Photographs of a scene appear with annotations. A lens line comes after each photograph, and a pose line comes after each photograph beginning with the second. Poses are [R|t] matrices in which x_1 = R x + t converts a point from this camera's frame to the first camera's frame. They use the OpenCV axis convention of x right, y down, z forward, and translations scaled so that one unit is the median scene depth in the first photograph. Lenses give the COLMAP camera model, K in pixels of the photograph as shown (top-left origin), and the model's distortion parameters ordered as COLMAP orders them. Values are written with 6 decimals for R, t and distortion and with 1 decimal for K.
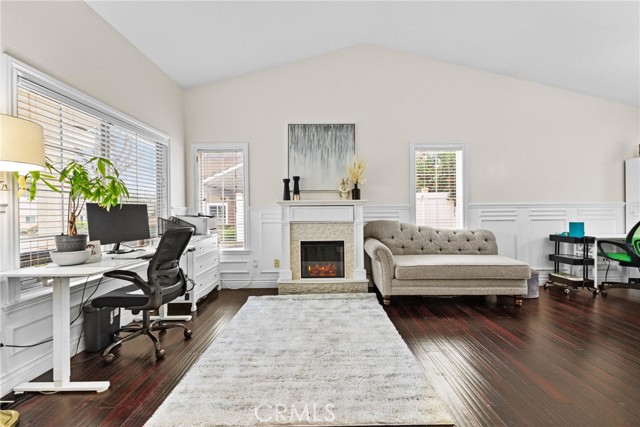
lens RADIAL K [[278.8, 0, 319.7], [0, 278.8, 212.7], [0, 0, 1]] dist [0.005061, -0.000978]
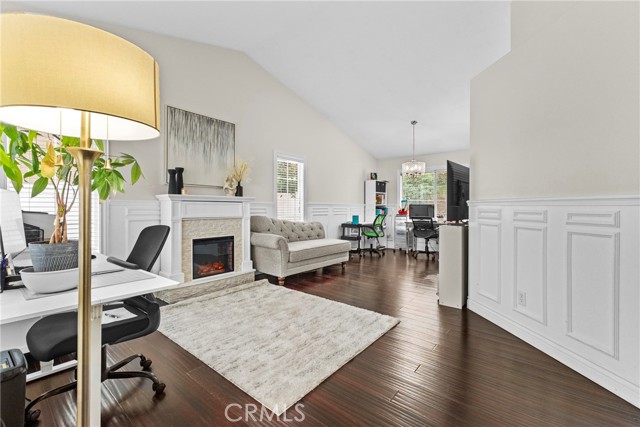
lens RADIAL K [[278.8, 0, 322.6], [0, 278.8, 209.7], [0, 0, 1]] dist [0.005061, -0.000978]
pose [[0.630428, 0.005270, 0.776230, -0.513127], [-0.002163, 0.999985, -0.005032, 0.008290], [-0.776245, 0.001493, 0.630430, 0.089288]]
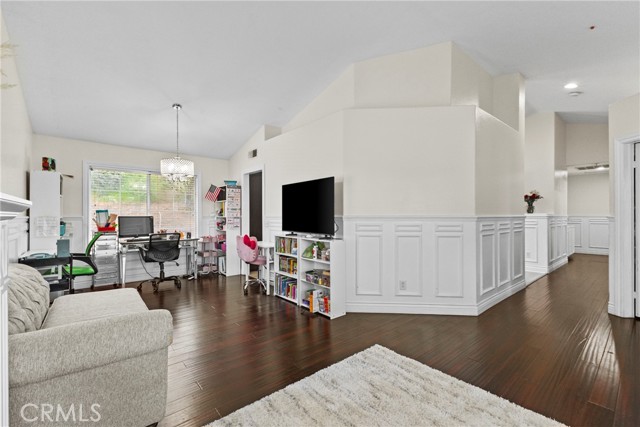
lens RADIAL K [[278.8, 0, 320.4], [0, 278.8, 215.6], [0, 0, 1]] dist [0.005061, -0.000978]
pose [[-0.633766, 0.011515, 0.773439, -0.252304], [0.016594, 0.999861, -0.001289, -0.024669], [-0.773346, 0.012018, -0.633870, 0.920166]]
